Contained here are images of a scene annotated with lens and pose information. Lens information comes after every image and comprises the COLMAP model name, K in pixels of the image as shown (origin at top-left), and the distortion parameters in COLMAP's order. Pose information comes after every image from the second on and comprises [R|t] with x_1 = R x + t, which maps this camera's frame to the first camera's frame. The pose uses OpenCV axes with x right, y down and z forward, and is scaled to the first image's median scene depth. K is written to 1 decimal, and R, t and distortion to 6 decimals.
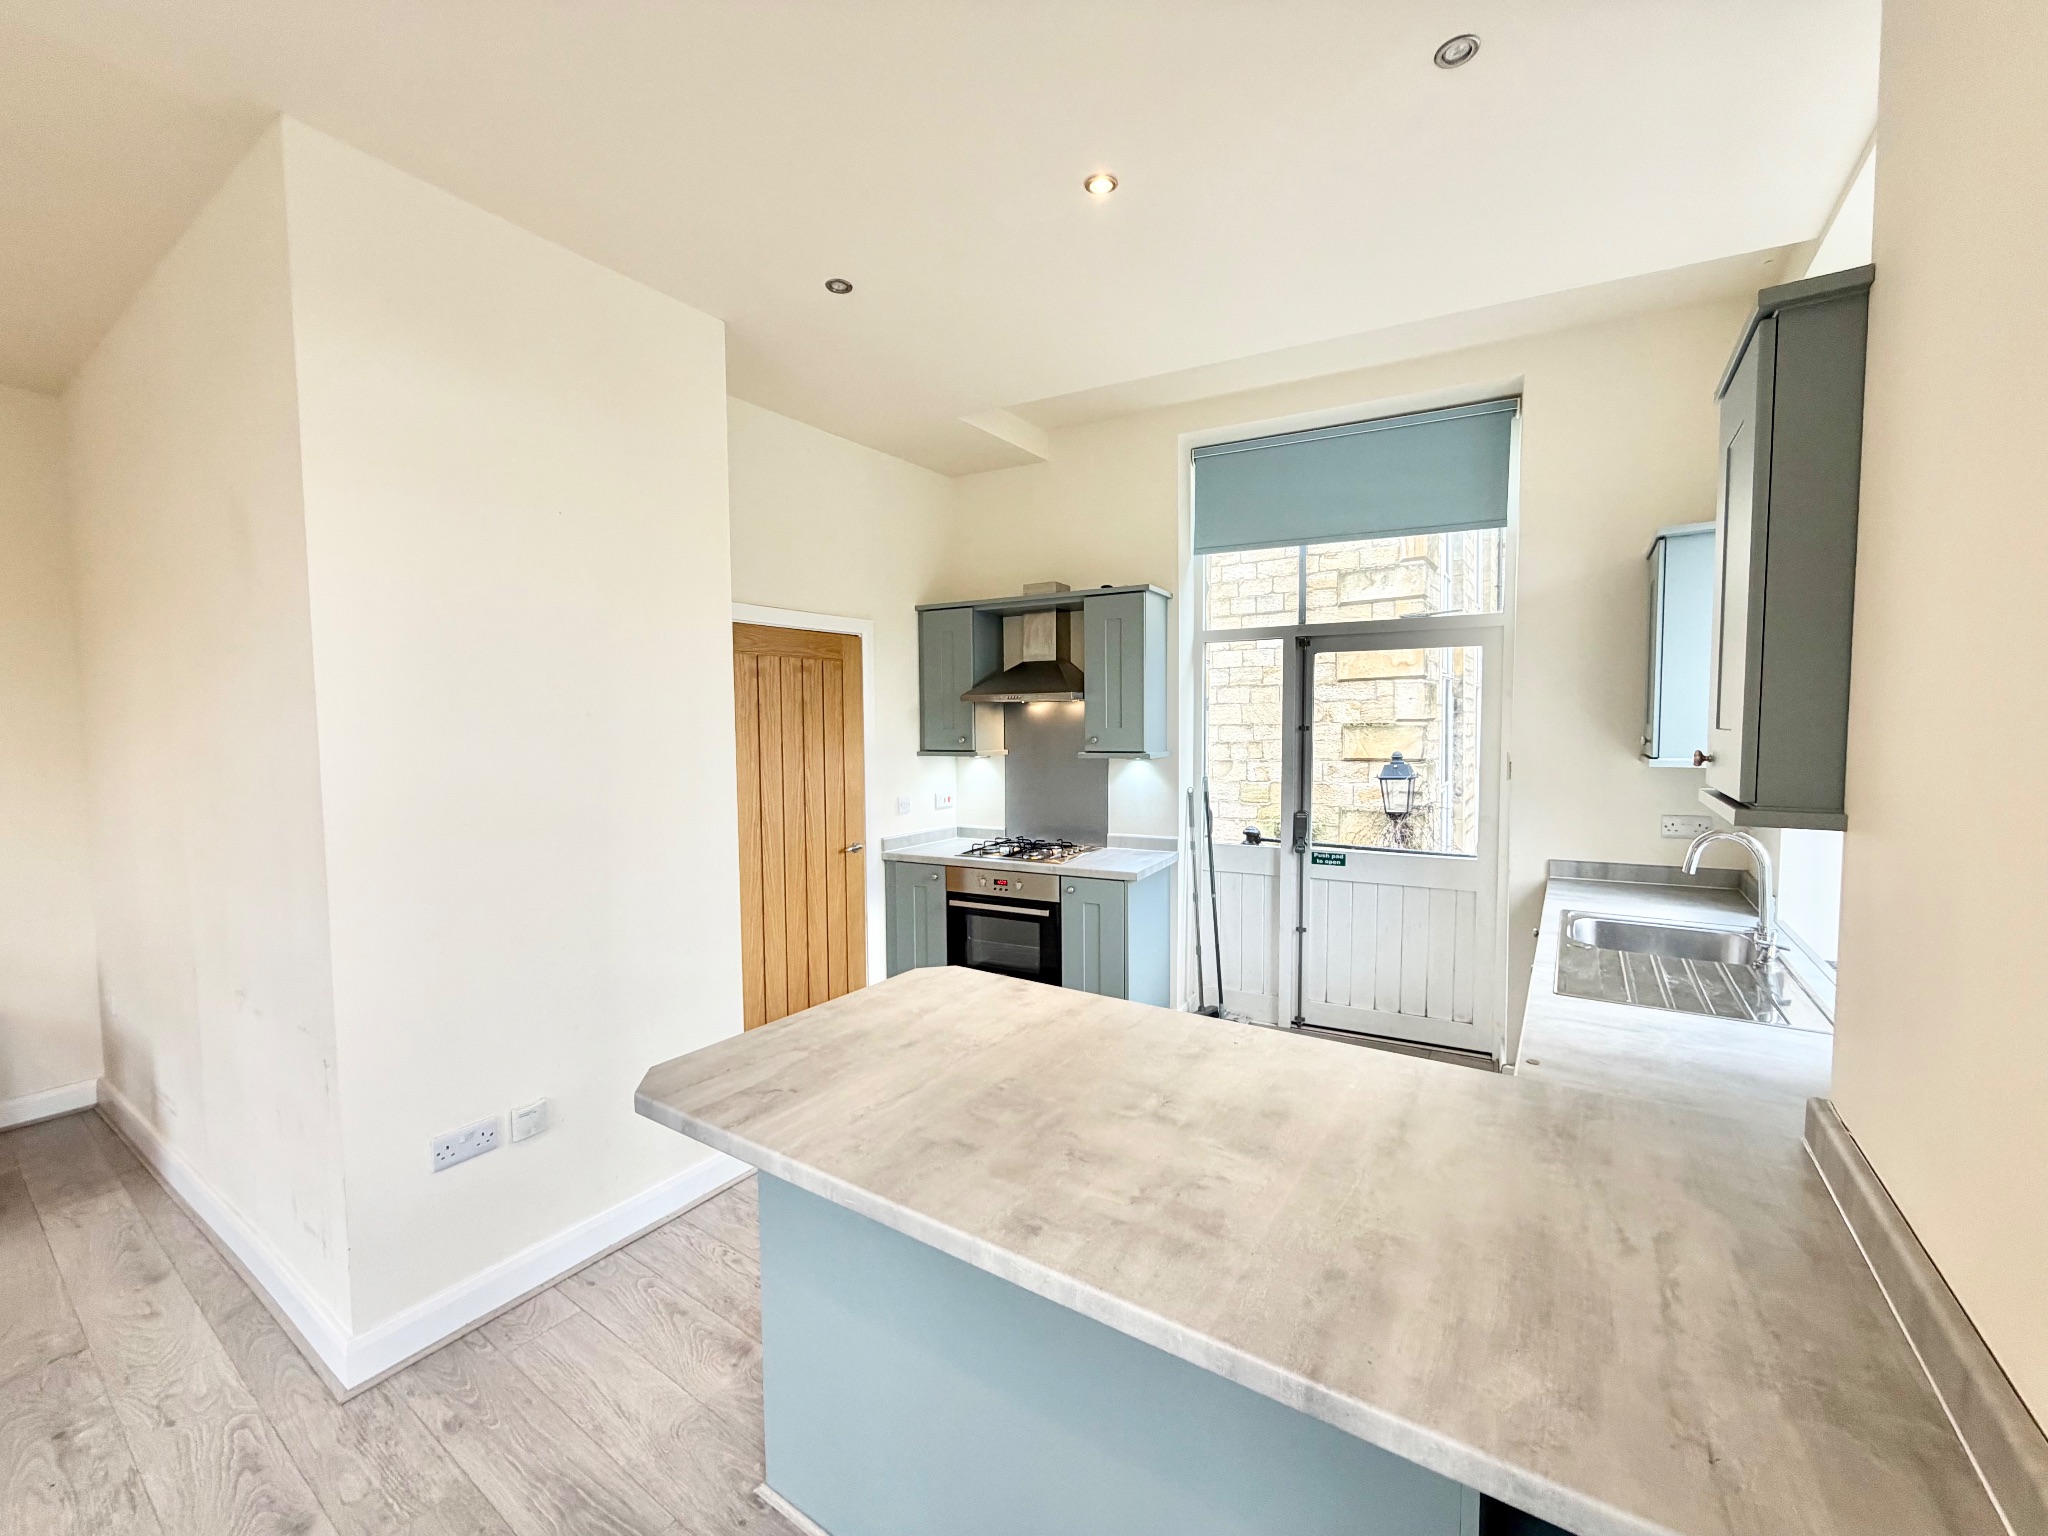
lens RADIAL K [[811.0, 0, 1018.2], [0, 811.0, 771.5], [0, 0, 1]] dist [-0.005286, 0.000398]
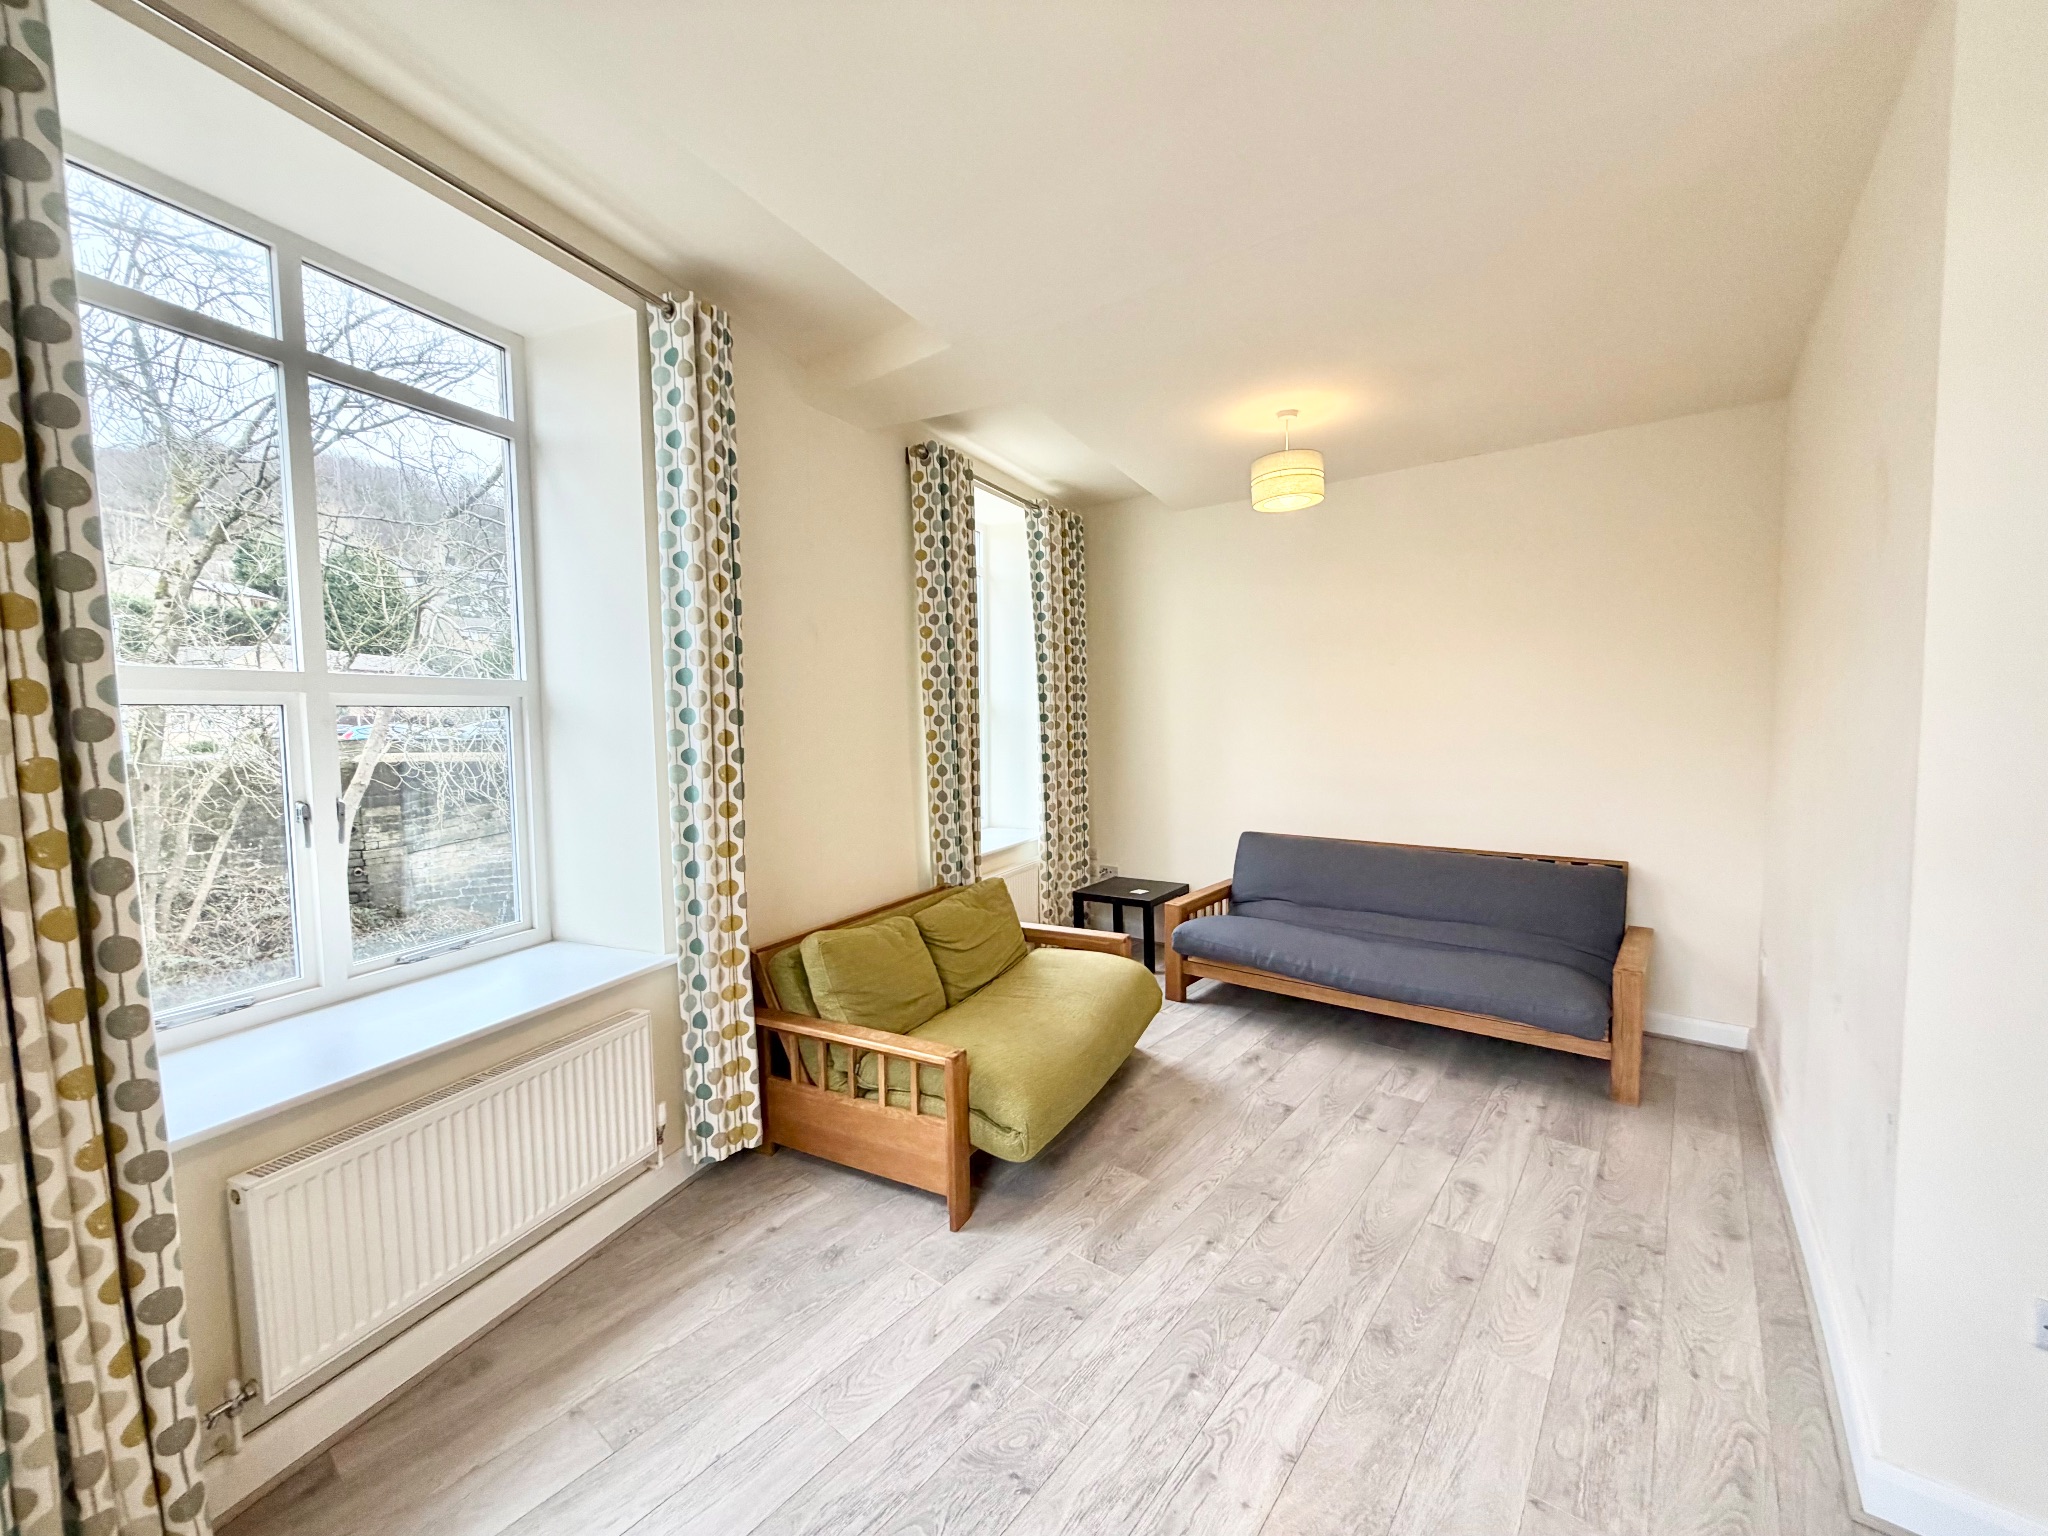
lens RADIAL K [[811.0, 0, 1015.9], [0, 811.0, 767.4], [0, 0, 1]] dist [-0.005286, 0.000398]
pose [[-0.083496, 0.069371, -0.994091, 0.010805], [-0.042319, 0.996427, 0.073089, -0.015560], [0.995609, 0.048171, -0.080262, 0.114508]]
